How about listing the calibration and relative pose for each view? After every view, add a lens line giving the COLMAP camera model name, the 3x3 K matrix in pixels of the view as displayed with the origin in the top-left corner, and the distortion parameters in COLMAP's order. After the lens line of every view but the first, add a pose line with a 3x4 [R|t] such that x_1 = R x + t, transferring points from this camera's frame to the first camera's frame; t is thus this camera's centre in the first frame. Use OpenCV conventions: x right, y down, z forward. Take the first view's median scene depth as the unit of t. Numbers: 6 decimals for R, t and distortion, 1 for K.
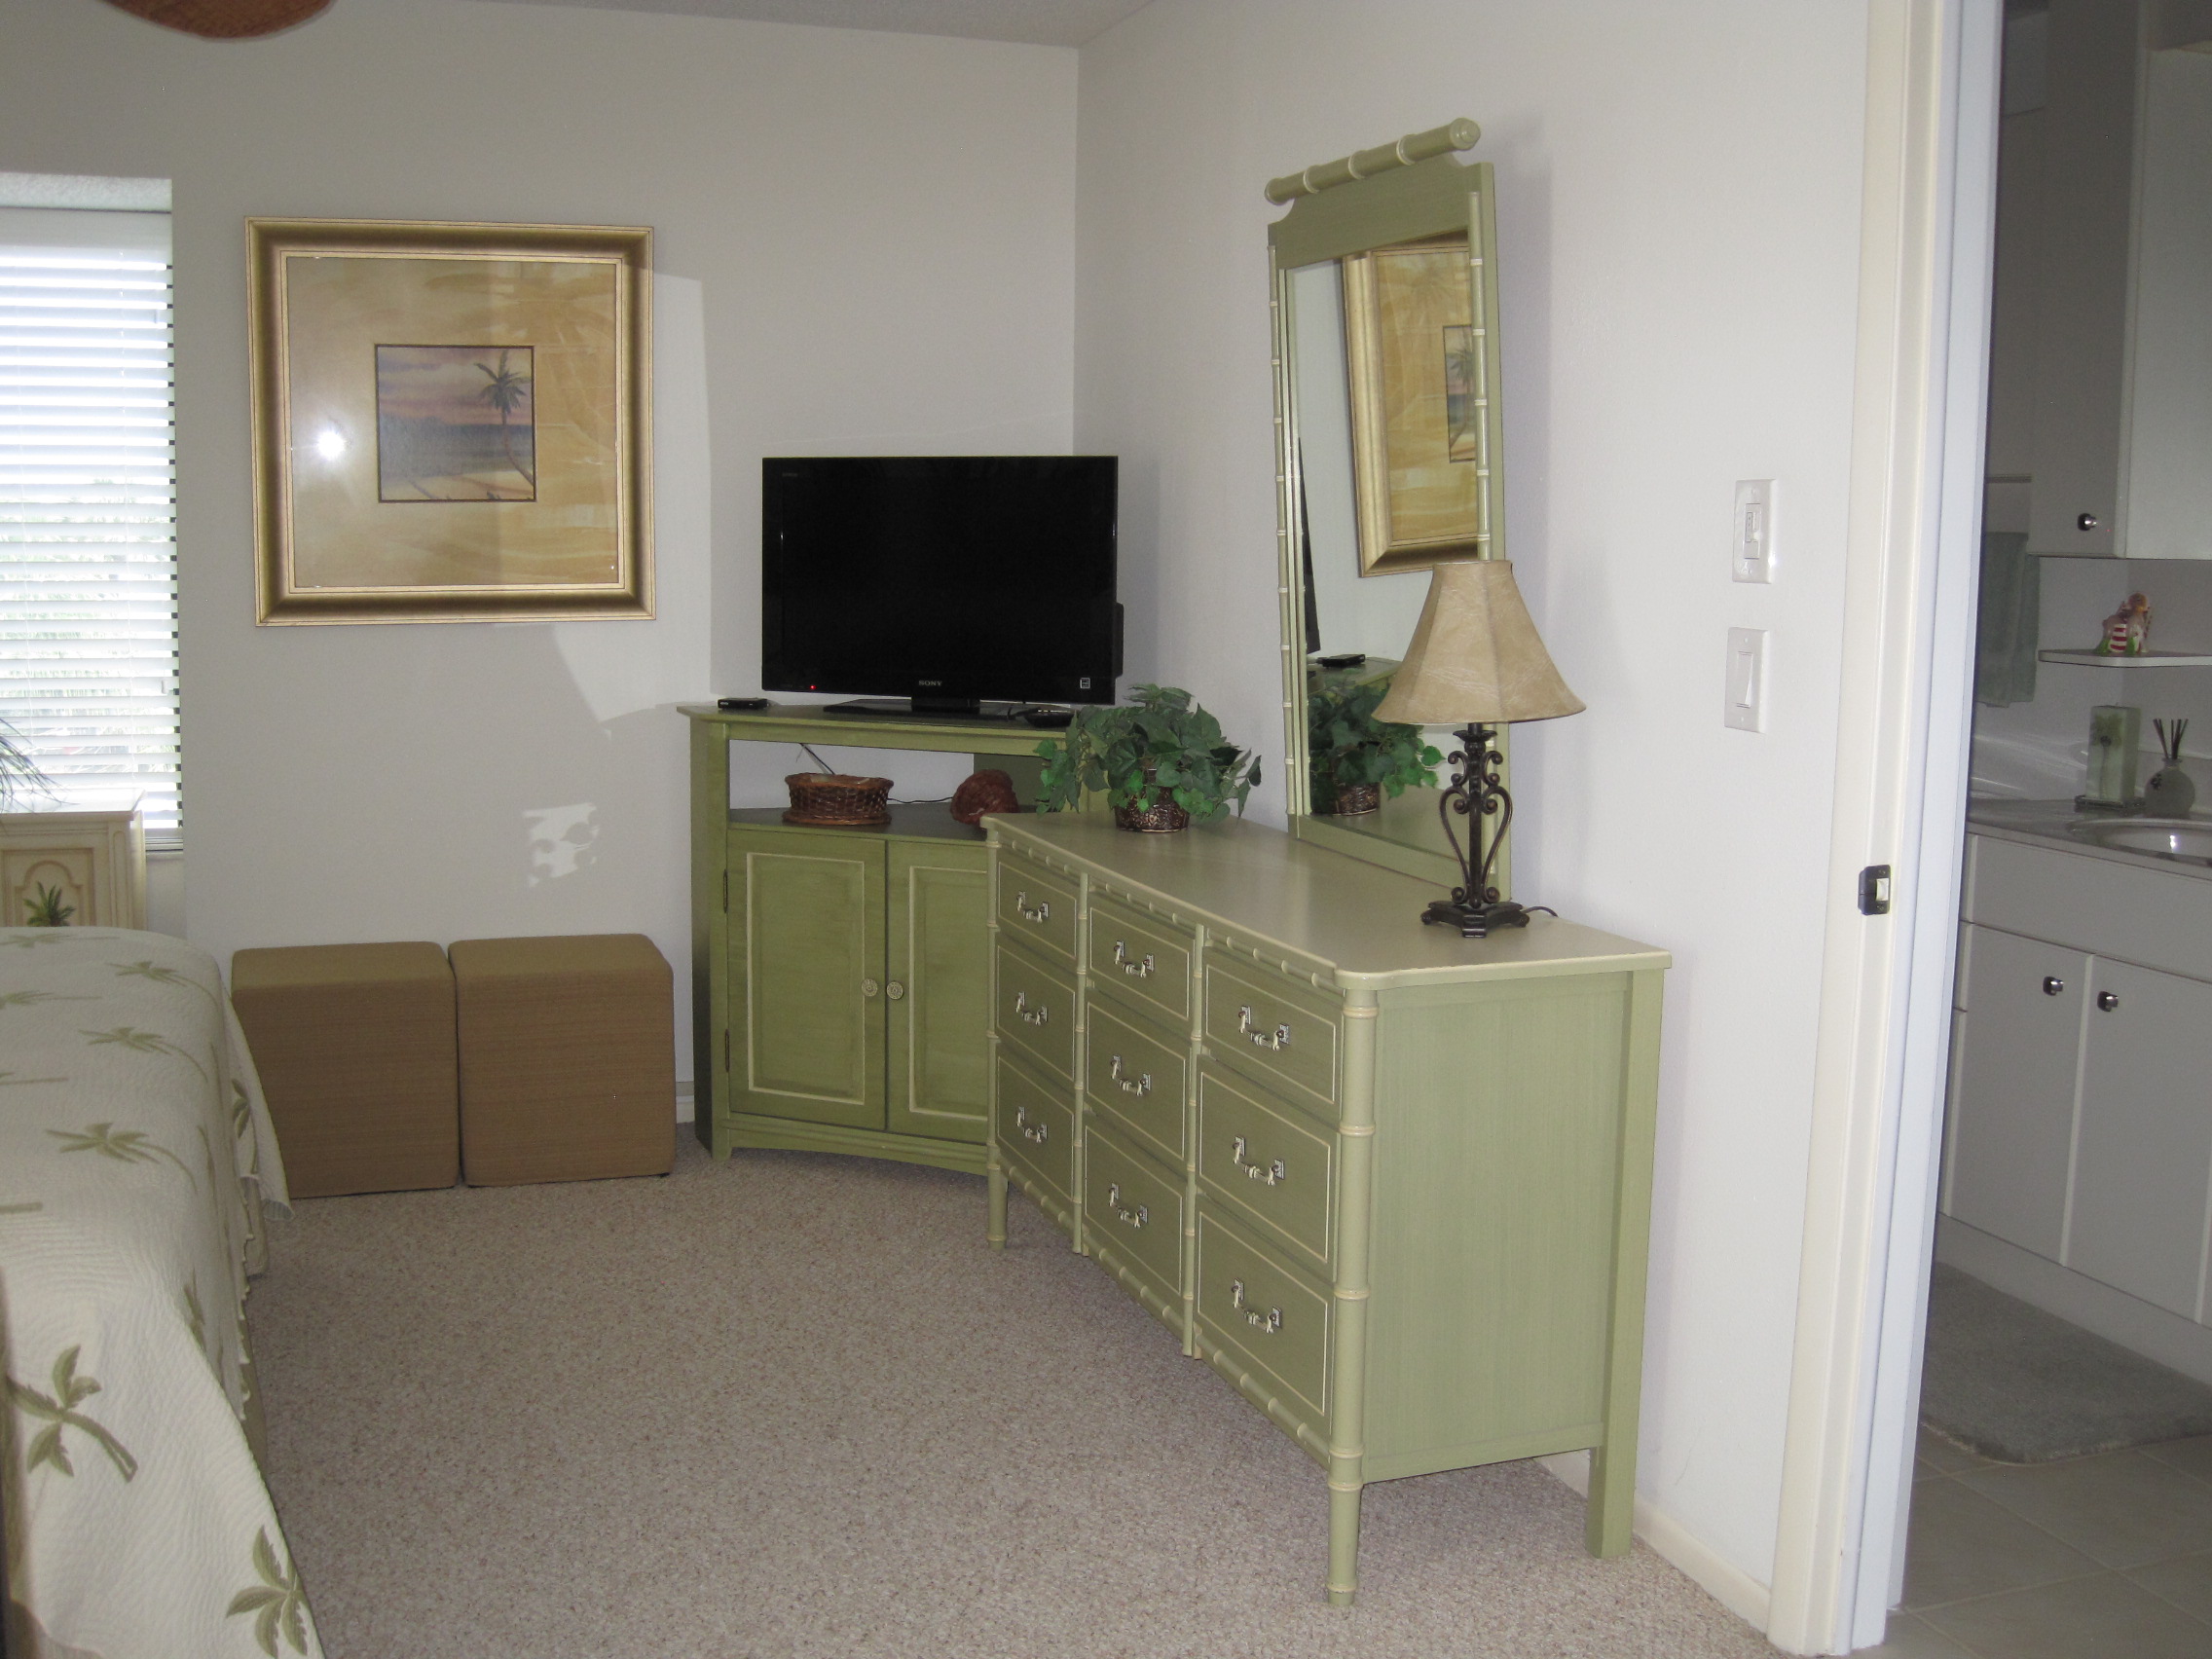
lens RADIAL K [[2268.1, 0, 1131.7], [0, 2268.1, 819.1], [0, 0, 1]] dist [-0.178642, 0.155354]
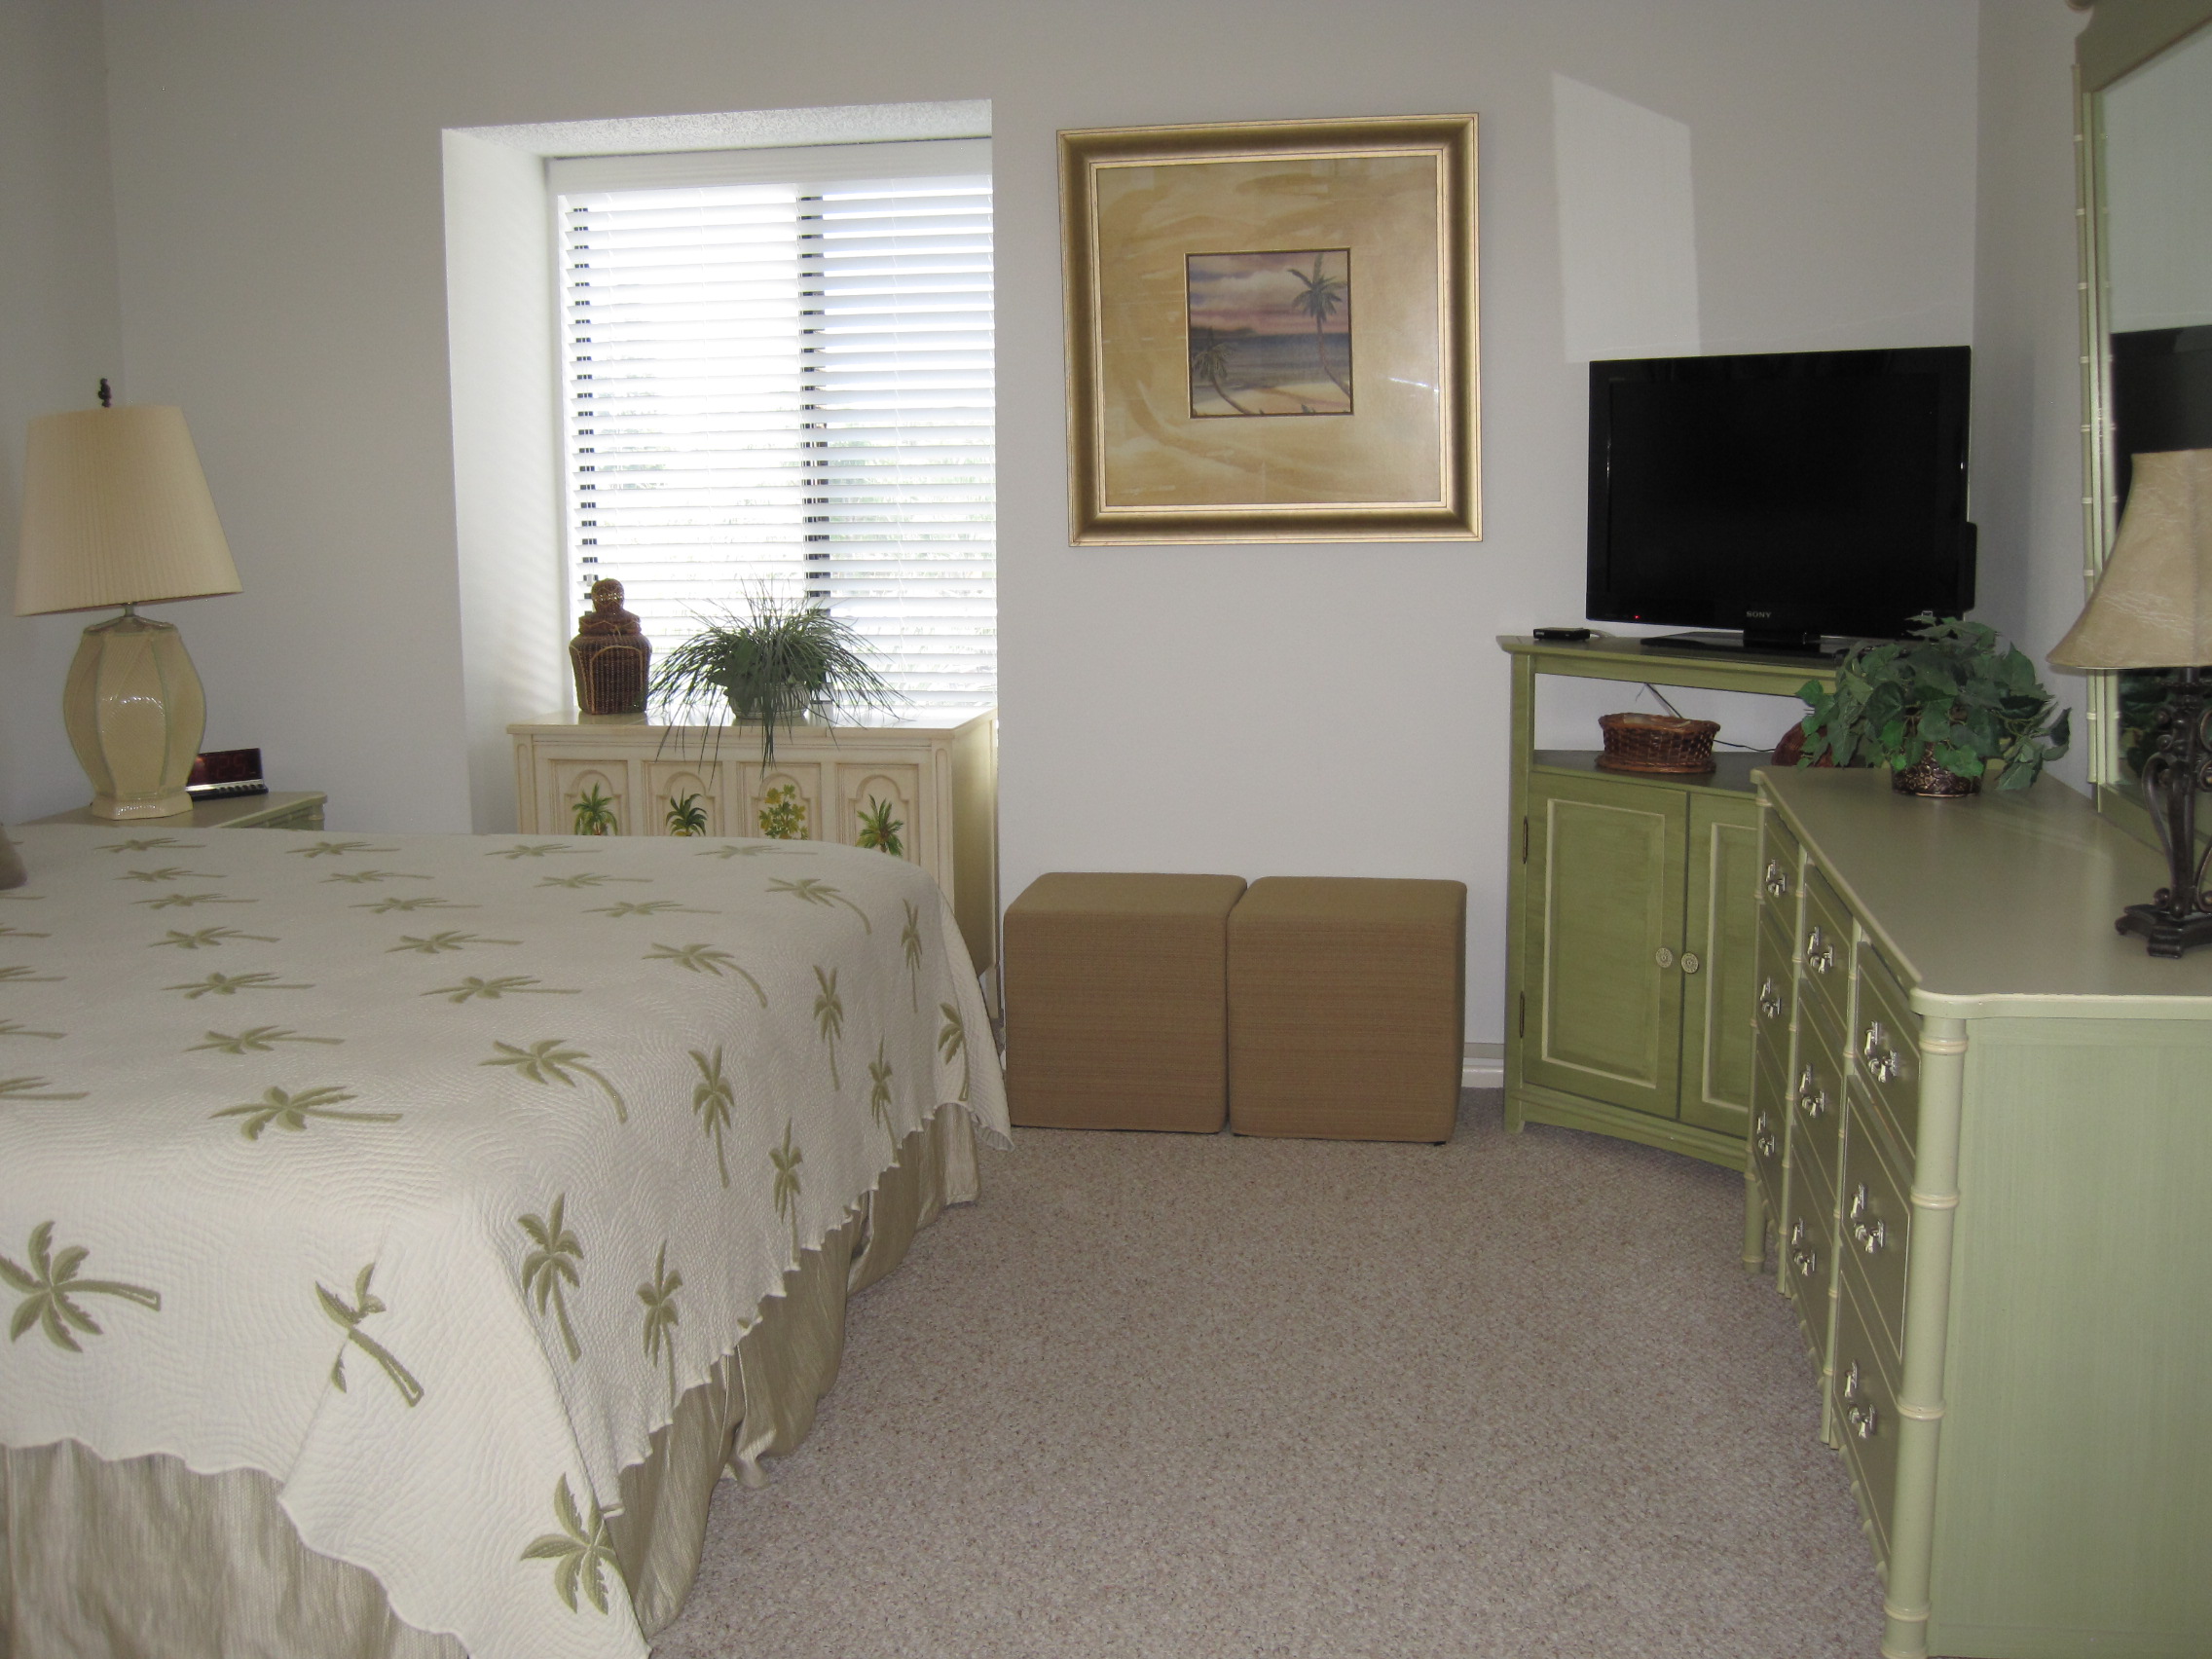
lens RADIAL K [[2288.5, 0, 1123.3], [0, 2288.5, 821.0], [0, 0, 1]] dist [-0.175597, 0.139201]
pose [[0.870838, 0.051672, -0.488847, 0.130194], [-0.037989, 0.998560, 0.037877, -0.004365], [0.490100, -0.014414, 0.871547, 0.124343]]
